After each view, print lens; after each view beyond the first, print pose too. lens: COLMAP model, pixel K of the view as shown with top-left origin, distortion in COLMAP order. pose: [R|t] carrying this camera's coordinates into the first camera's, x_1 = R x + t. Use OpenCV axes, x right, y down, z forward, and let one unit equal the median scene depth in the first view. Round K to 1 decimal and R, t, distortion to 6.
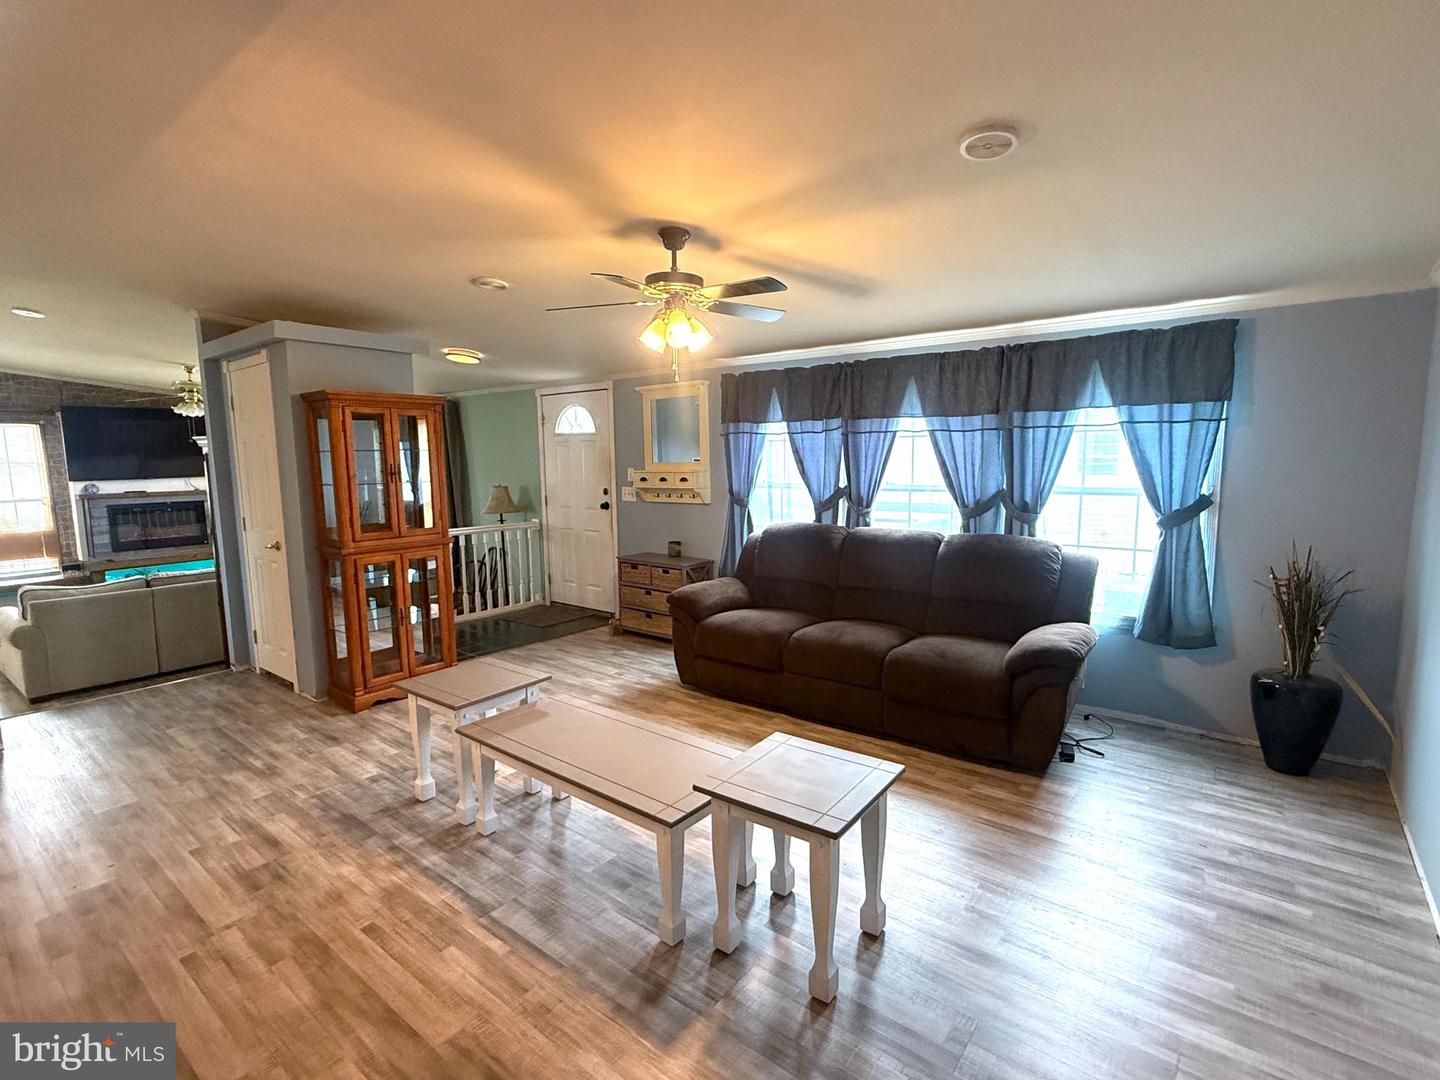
lens RADIAL K [[702.2, 0, 719.8], [0, 702.2, 539.4], [0, 0, 1]] dist [0.003685, -0.000016]
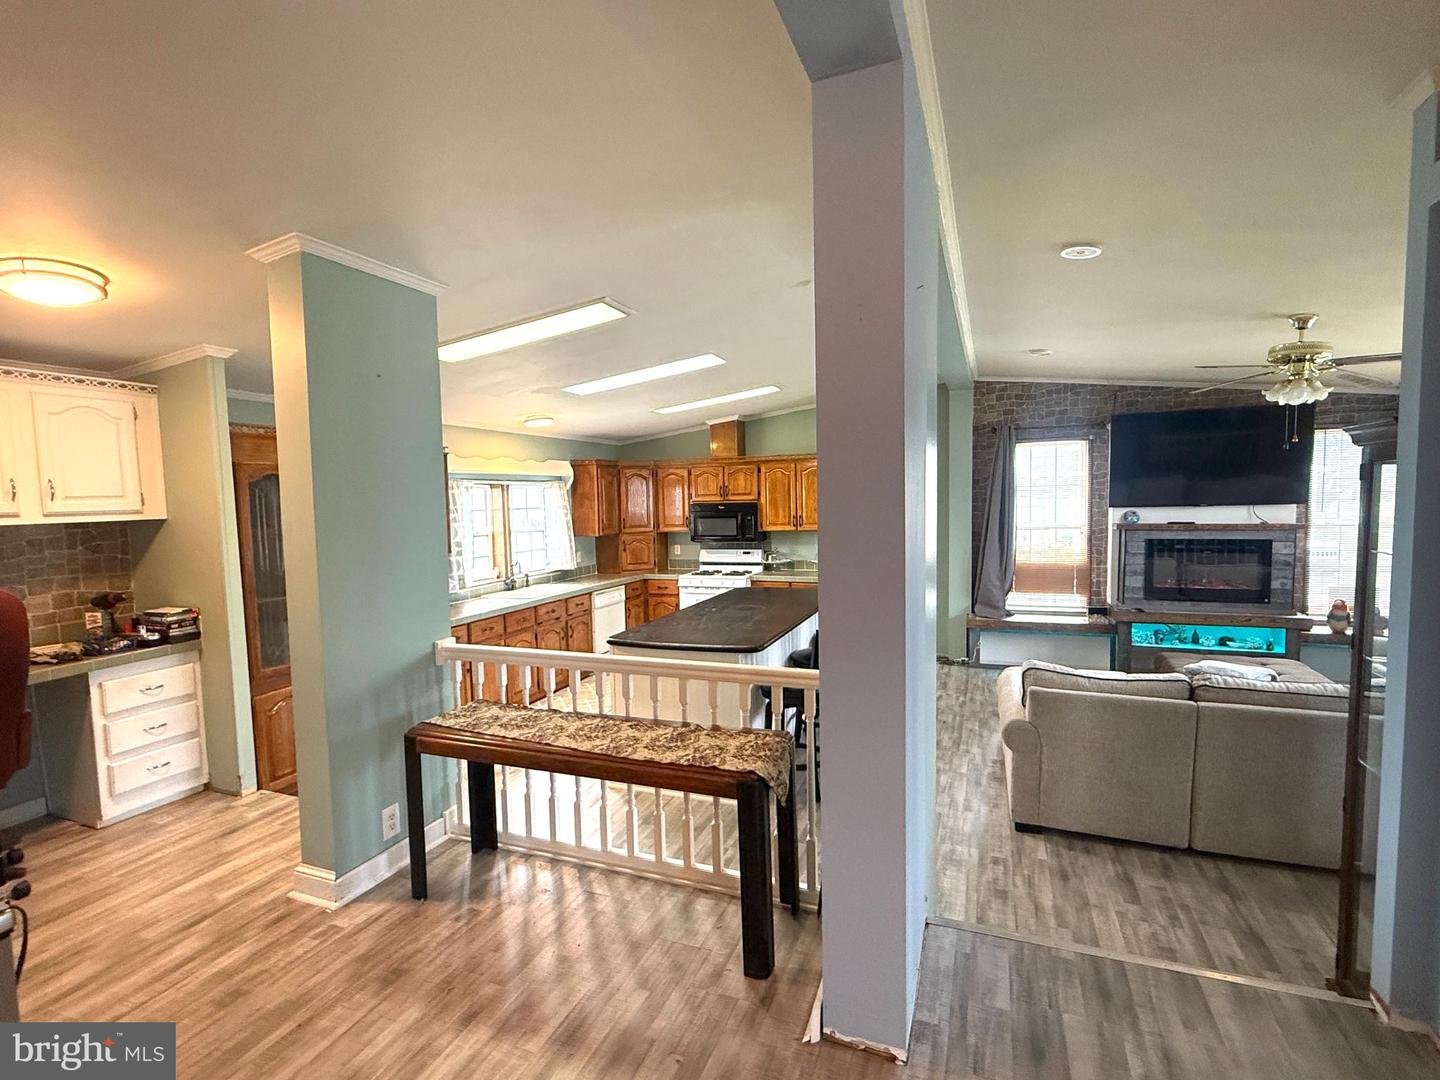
lens RADIAL K [[702.2, 0, 721.8], [0, 702.2, 543.2], [0, 0, 1]] dist [0.003685, -0.000016]
pose [[0.308209, 0.077480, -0.948158, -0.279503], [-0.100016, 0.993793, 0.048697, -0.034824], [0.946047, 0.079822, 0.314045, 0.315410]]
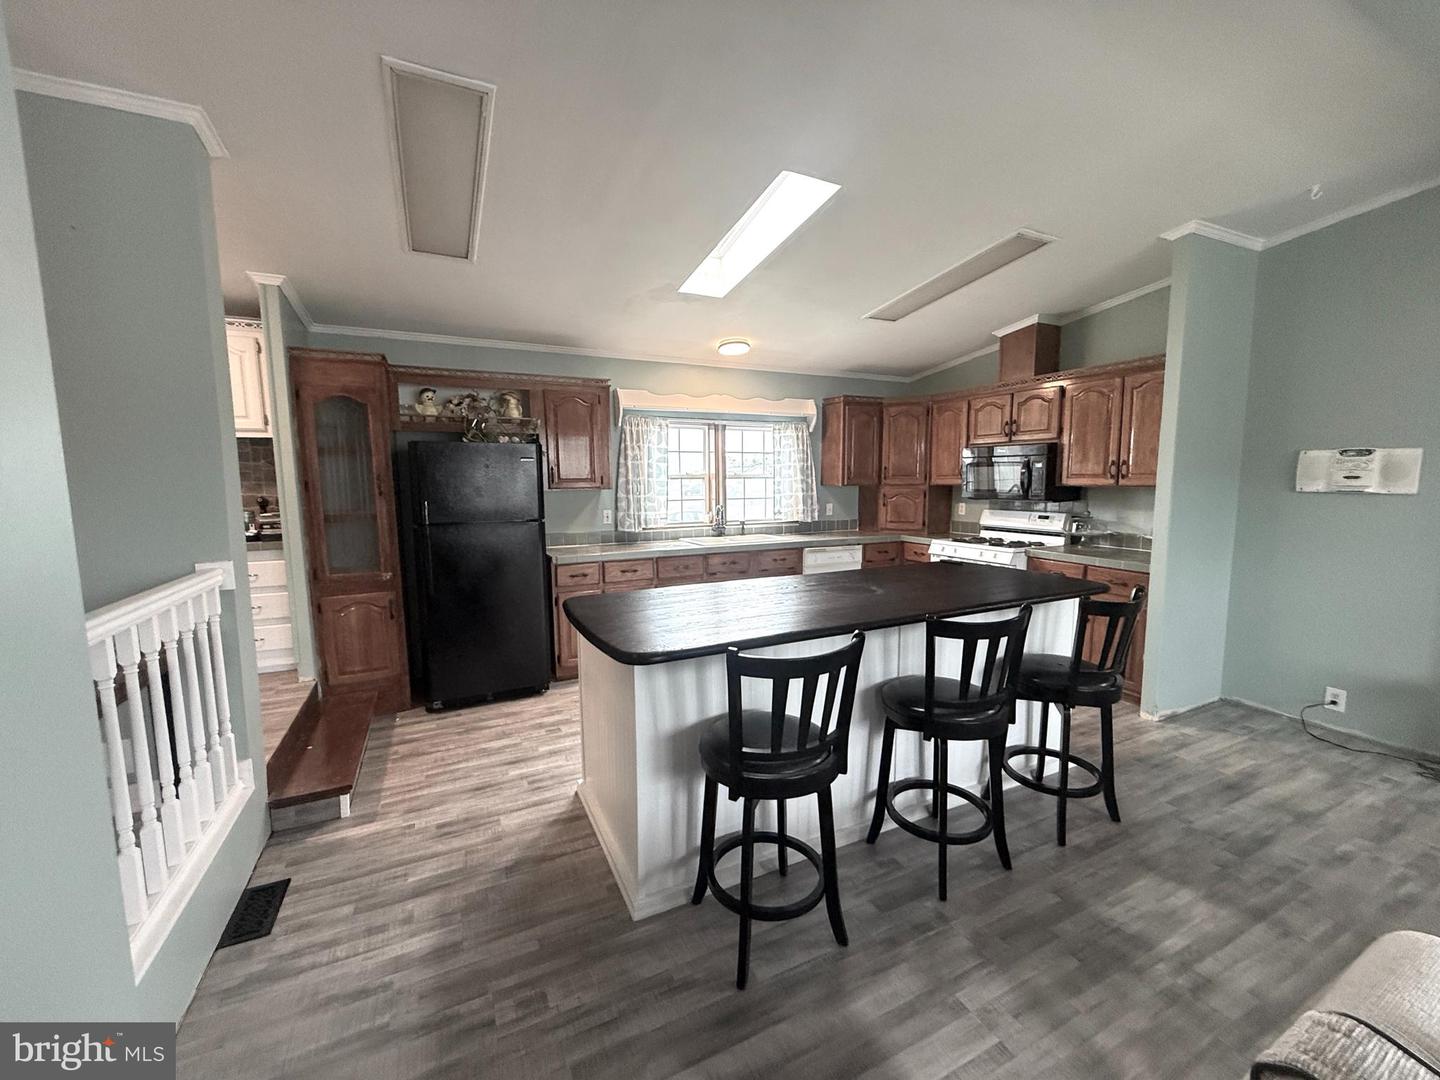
lens RADIAL K [[580.4, 0, 717.1], [0, 580.4, 537.8], [0, 0, 1]] dist [0.000807, -0.000143]
pose [[-0.429231, 0.117821, -0.895477, -0.551342], [-0.094054, 0.980234, 0.174056, -0.026062], [0.898284, 0.158934, -0.409665, 0.606553]]
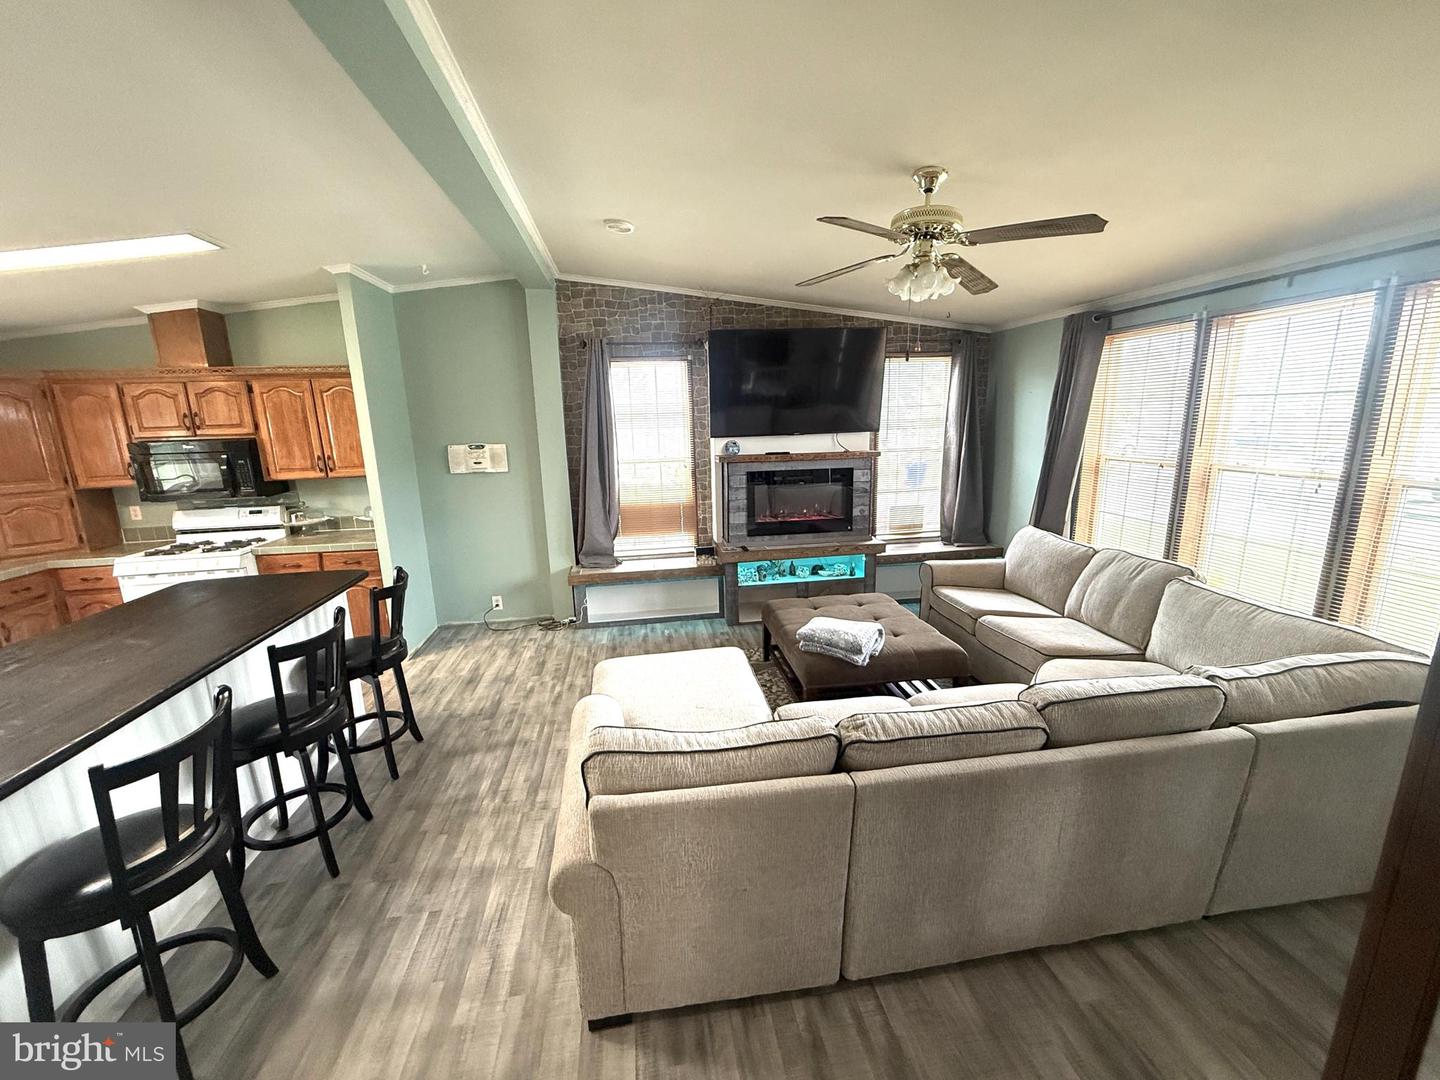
lens RADIAL K [[580.4, 0, 724.3], [0, 580.4, 543.8], [0, 0, 1]] dist [0.000807, -0.000143]
pose [[0.743543, 0.141898, -0.653459, -0.489490], [-0.069441, 0.988327, 0.135601, -0.054626], [0.665072, -0.055448, 0.744718, 0.538887]]
